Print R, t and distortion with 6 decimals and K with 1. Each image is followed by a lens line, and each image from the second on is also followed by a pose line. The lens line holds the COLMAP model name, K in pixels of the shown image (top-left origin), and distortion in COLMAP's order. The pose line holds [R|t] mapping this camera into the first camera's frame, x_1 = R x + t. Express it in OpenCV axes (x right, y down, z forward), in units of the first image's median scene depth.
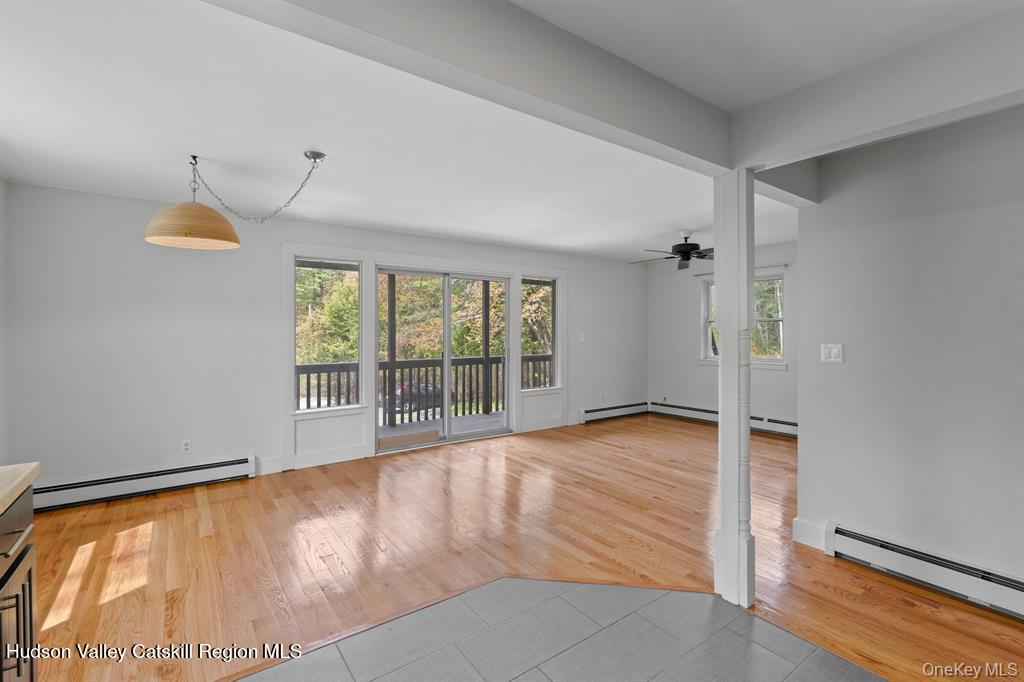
lens RADIAL K [[461.8, 0, 506.6], [0, 461.8, 340.0], [0, 0, 1]] dist [-0.004733, 0.001512]
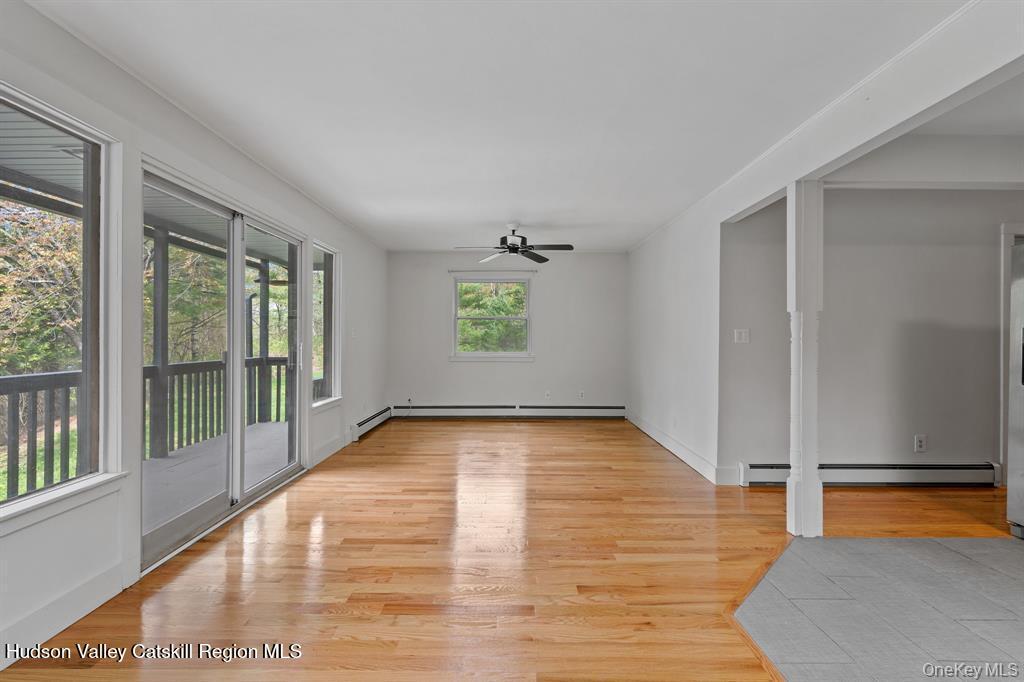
lens RADIAL K [[461.8, 0, 516.8], [0, 461.8, 338.5], [0, 0, 1]] dist [-0.004733, 0.001512]
pose [[0.582891, 0.005714, 0.812531, -0.431462], [0.010163, 0.999846, -0.014322, 0.027432], [-0.812487, 0.016606, 0.582743, 0.421596]]
